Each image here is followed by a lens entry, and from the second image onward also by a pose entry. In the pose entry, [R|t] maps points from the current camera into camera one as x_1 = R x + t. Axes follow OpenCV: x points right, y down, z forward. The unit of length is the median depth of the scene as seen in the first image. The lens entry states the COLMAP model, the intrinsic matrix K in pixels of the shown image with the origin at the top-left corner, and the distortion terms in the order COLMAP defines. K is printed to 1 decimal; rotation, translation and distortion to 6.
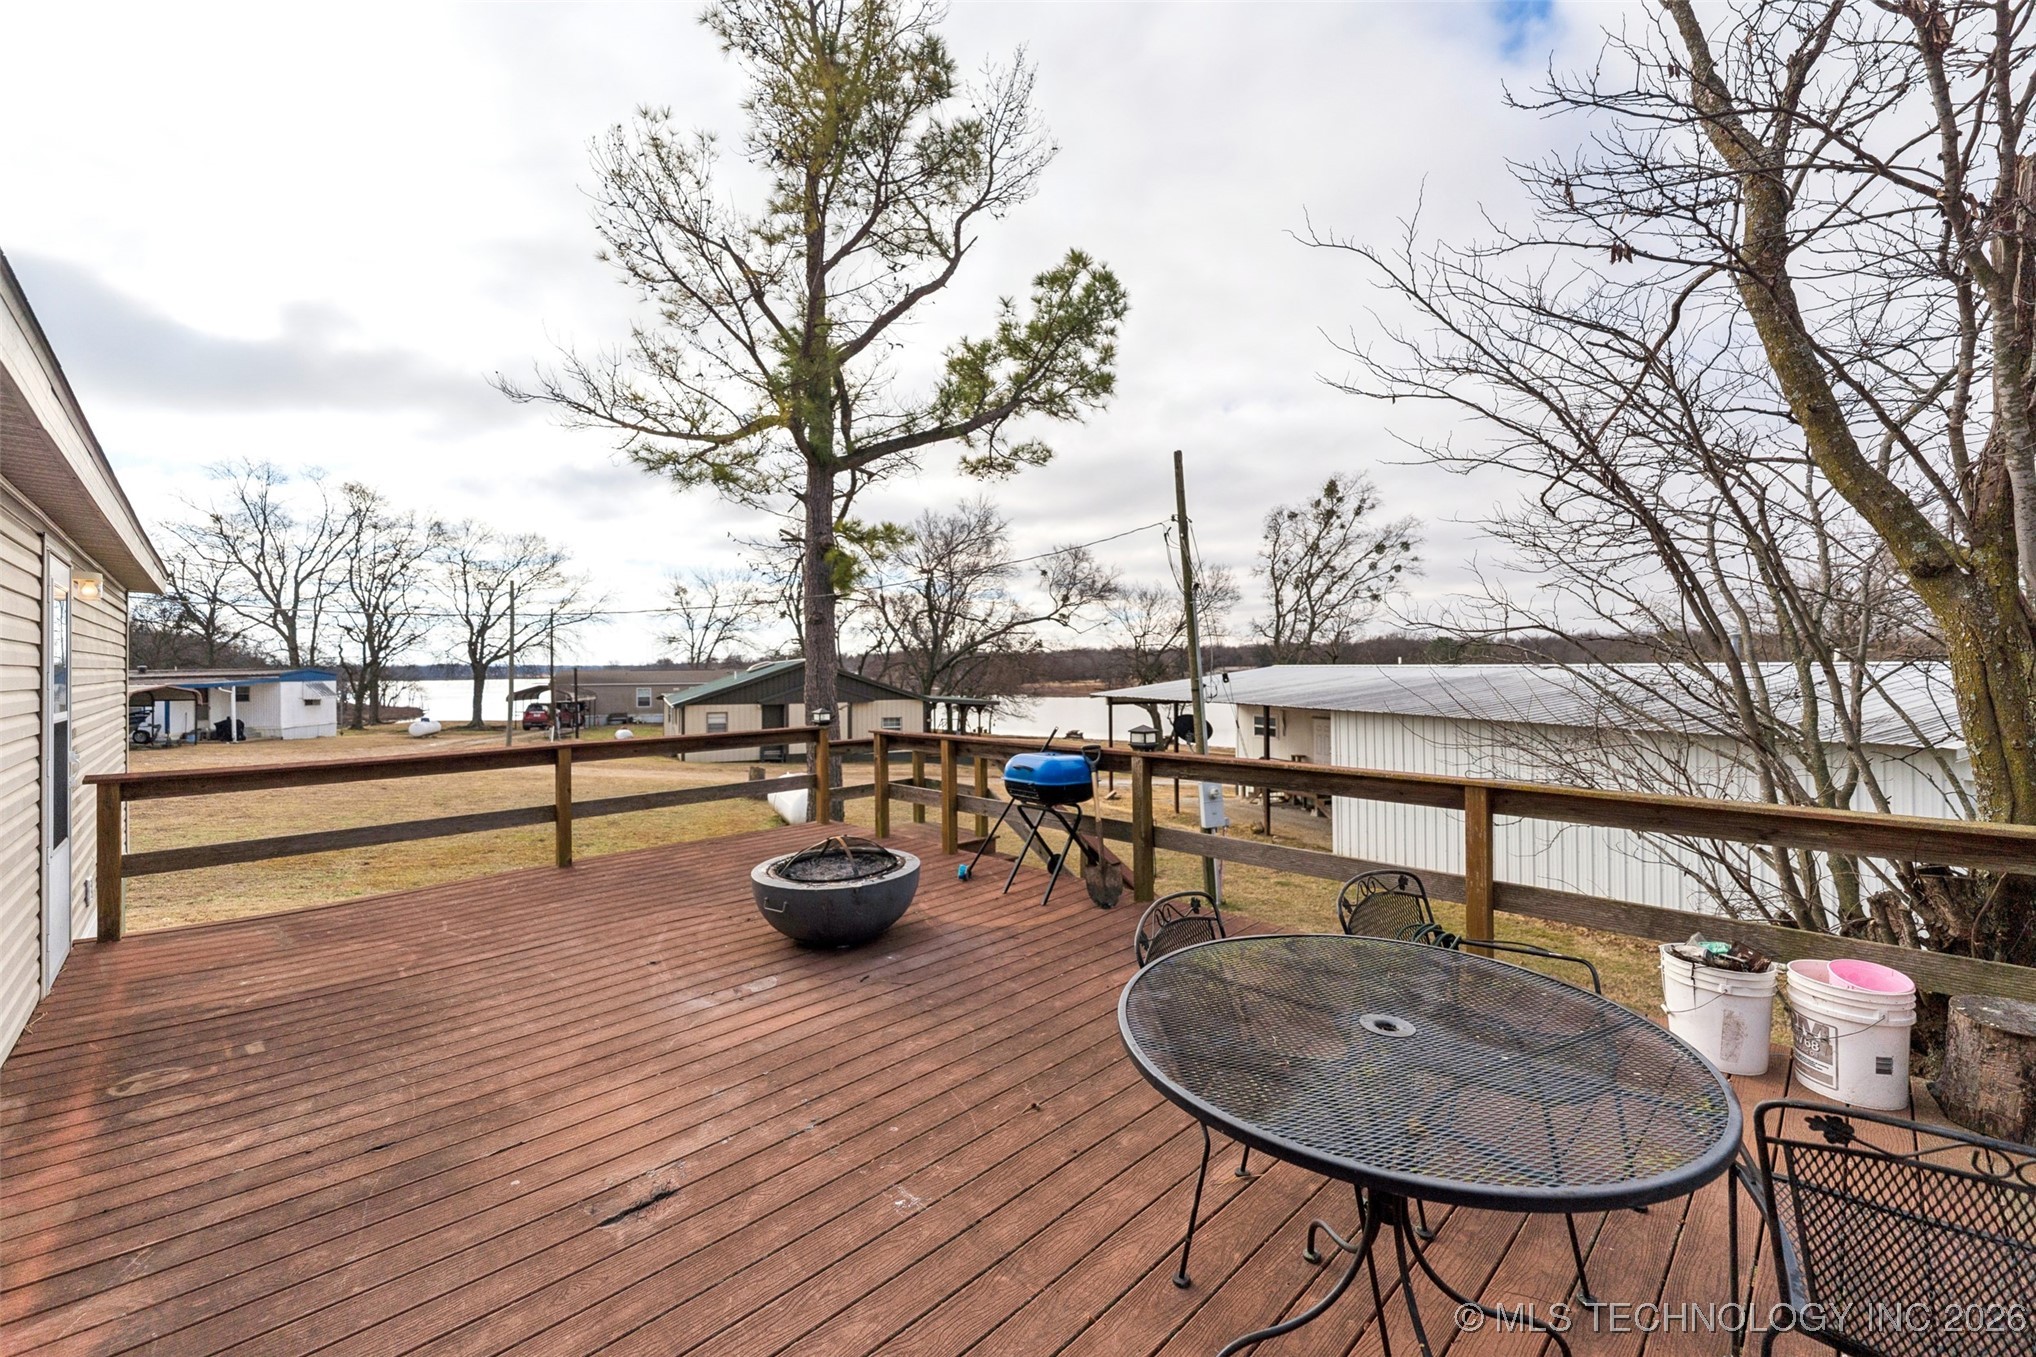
lens RADIAL K [[826.8, 0, 1019.8], [0, 826.8, 664.2], [0, 0, 1]] dist [0.002215, -0.001463]
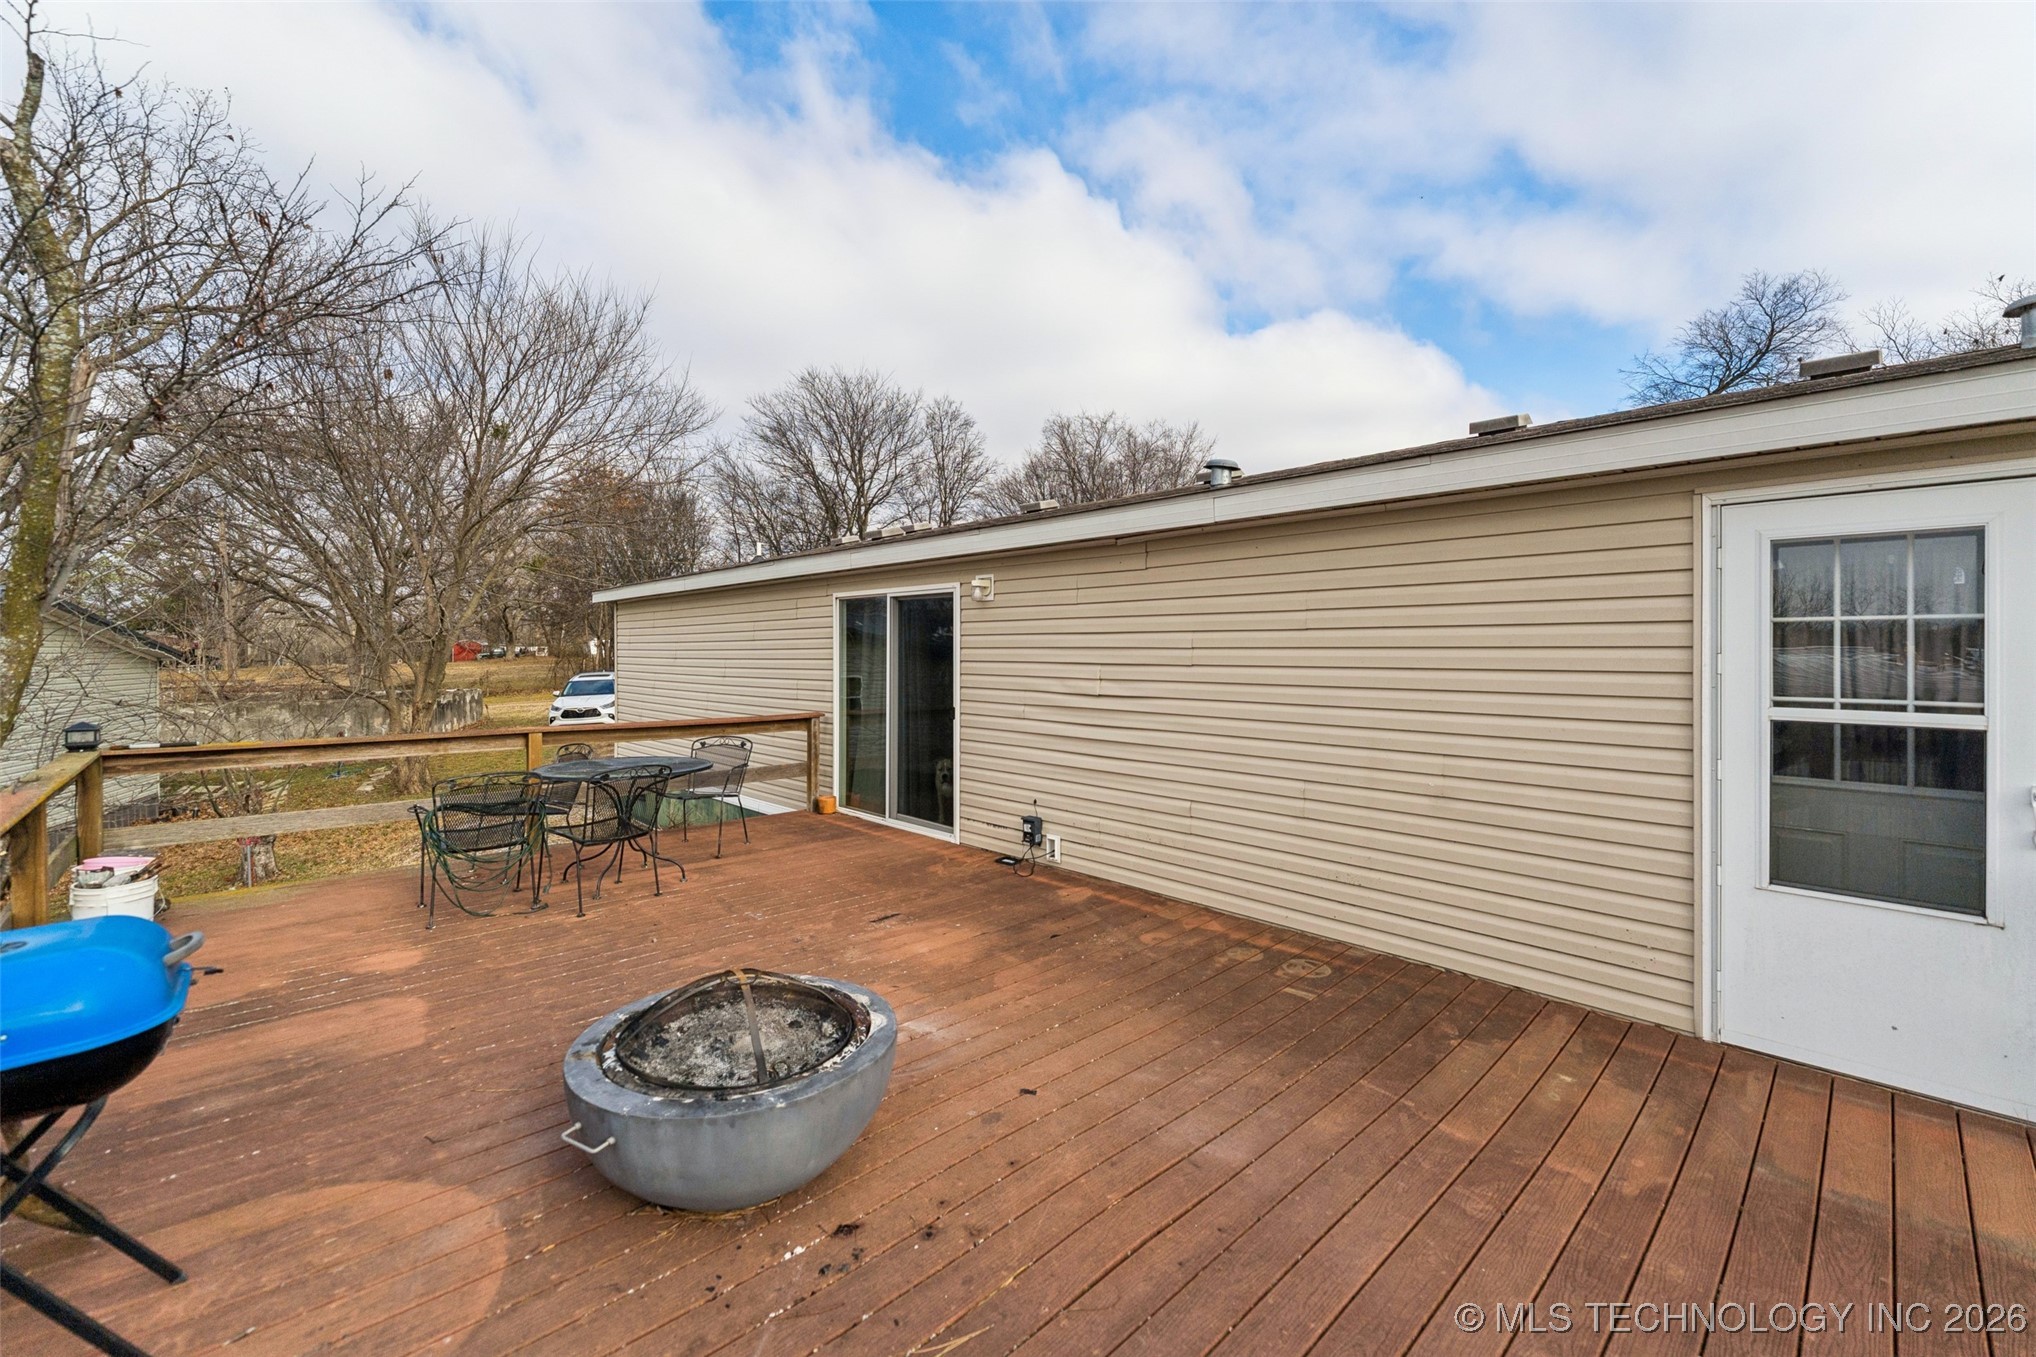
lens RADIAL K [[826.8, 0, 999.0], [0, 826.8, 661.5], [0, 0, 1]] dist [0.002215, -0.001463]
pose [[-0.999531, 0.012938, 0.027762, -0.507398], [0.013358, 0.999798, 0.014995, 0.000648], [-0.027562, 0.015358, -0.999502, 1.900488]]
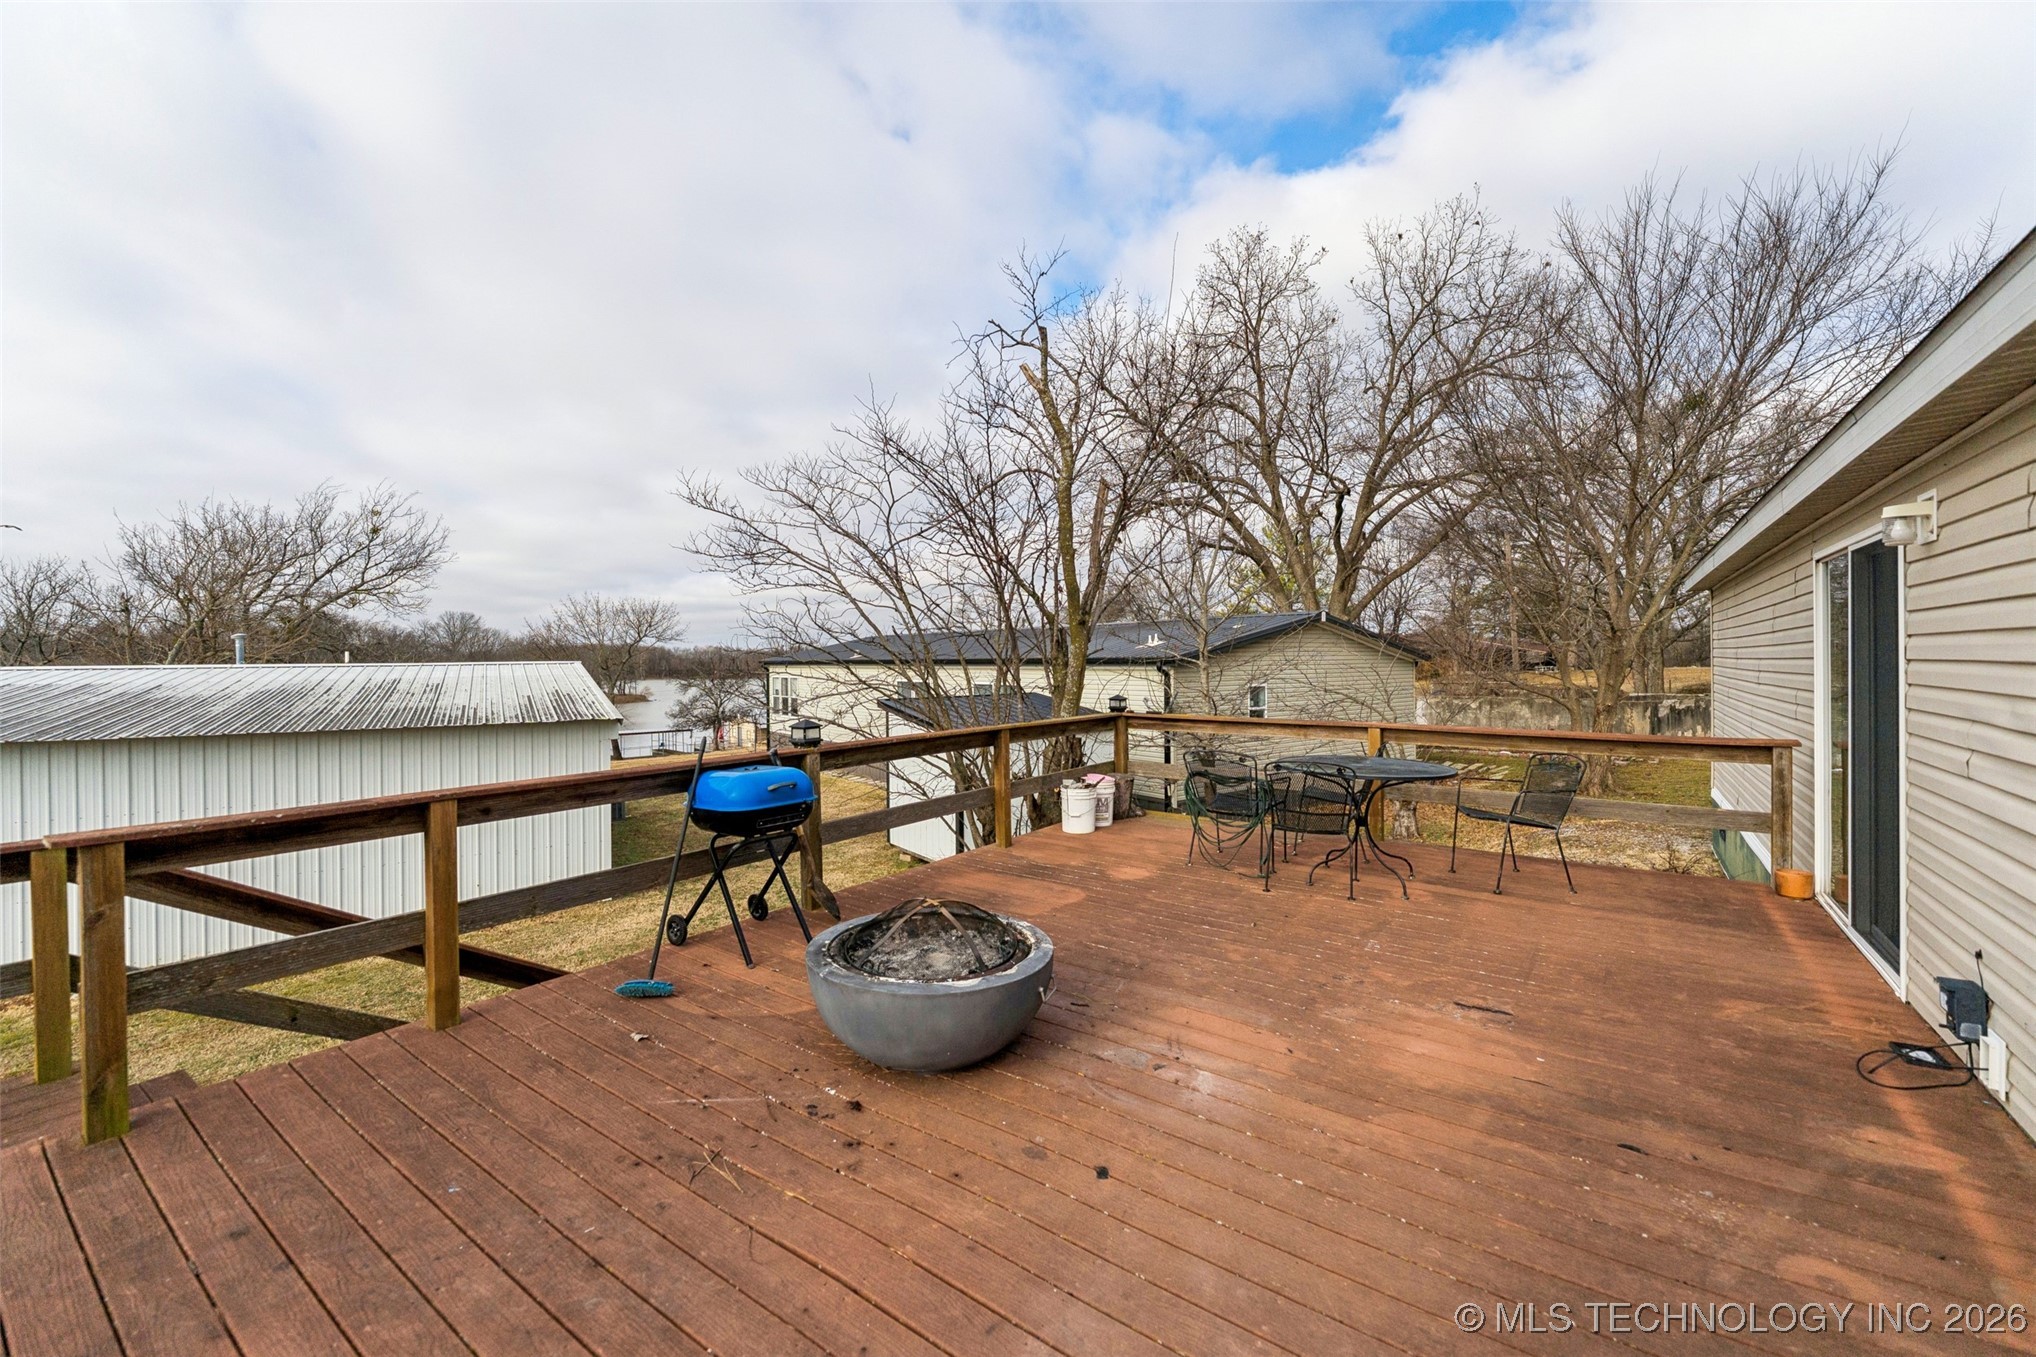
lens RADIAL K [[826.8, 0, 1007.9], [0, 826.8, 668.3], [0, 0, 1]] dist [0.002215, -0.001463]
pose [[-0.171019, 0.002710, 0.985264, -1.122825], [0.012353, 0.999924, -0.000606, 0.022842], [-0.985190, 0.012067, -0.171039, 1.316266]]
